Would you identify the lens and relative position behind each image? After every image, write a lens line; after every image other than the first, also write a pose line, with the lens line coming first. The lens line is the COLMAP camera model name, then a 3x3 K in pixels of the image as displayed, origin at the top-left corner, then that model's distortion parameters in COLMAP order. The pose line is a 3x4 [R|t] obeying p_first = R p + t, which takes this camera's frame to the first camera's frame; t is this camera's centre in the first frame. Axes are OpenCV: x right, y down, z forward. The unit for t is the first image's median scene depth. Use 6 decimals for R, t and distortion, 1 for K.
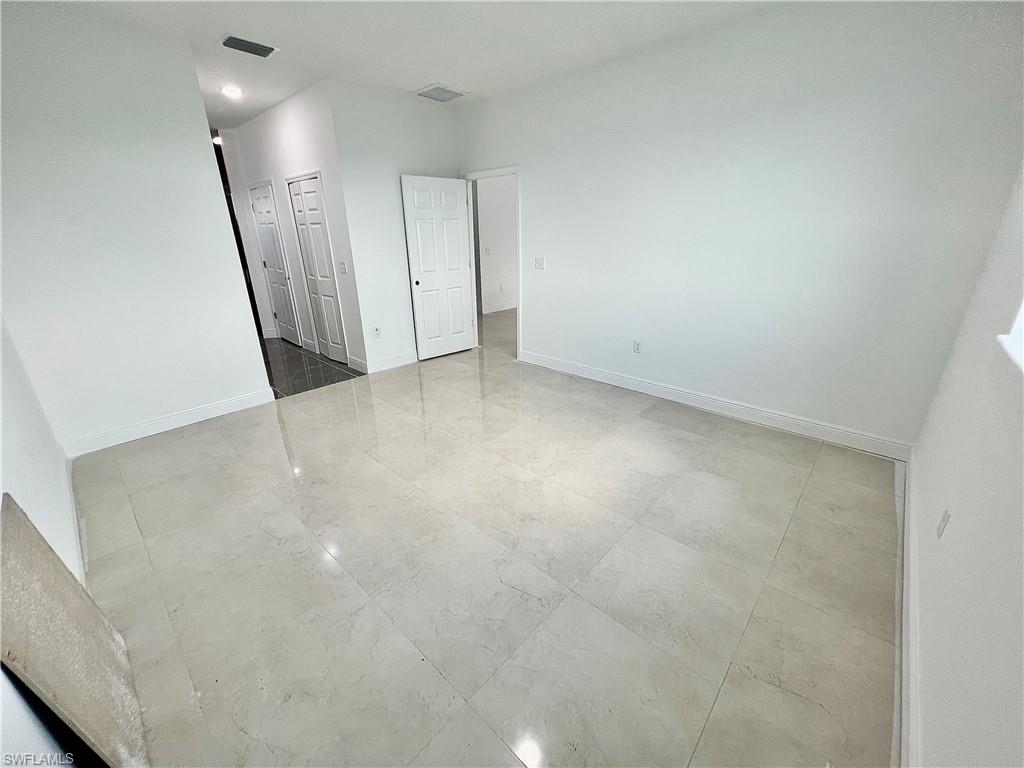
lens RADIAL K [[410.0, 0, 509.4], [0, 410.0, 384.6], [0, 0, 1]] dist [-0.000975, -0.000538]
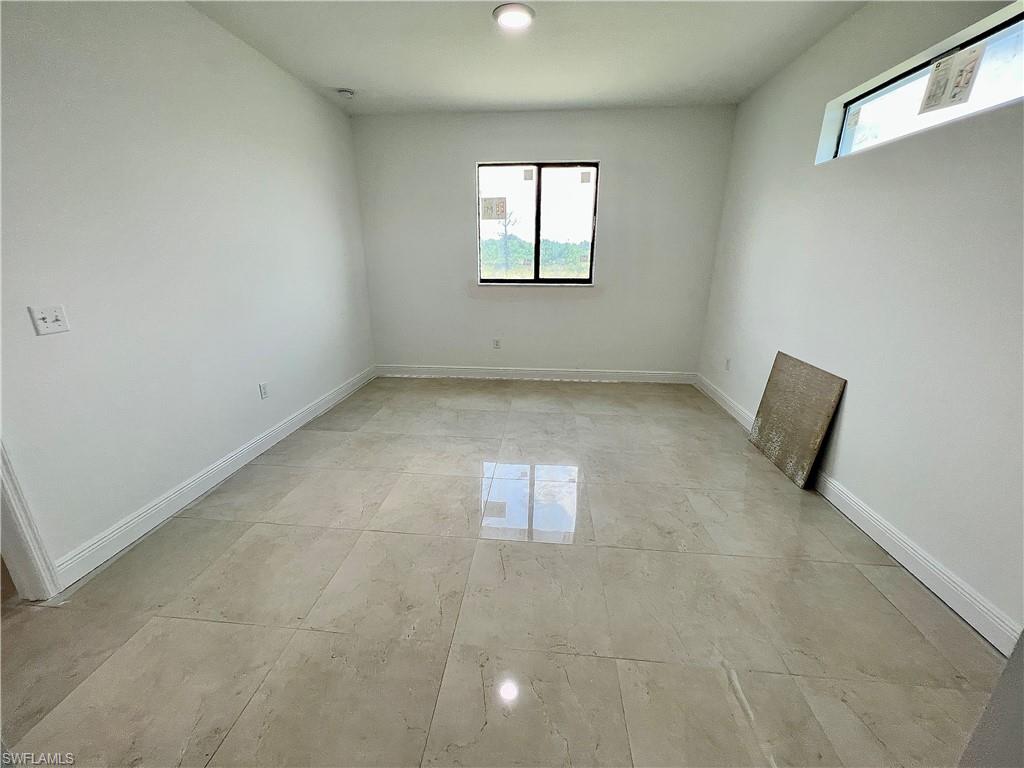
lens RADIAL K [[410.0, 0, 509.4], [0, 410.0, 384.6], [0, 0, 1]] dist [-0.000975, -0.000538]
pose [[-0.607549, -0.230400, 0.760132, -0.819435], [0.284816, 0.830168, 0.479272, -0.494186], [-0.741461, 0.507679, -0.438745, 1.407480]]
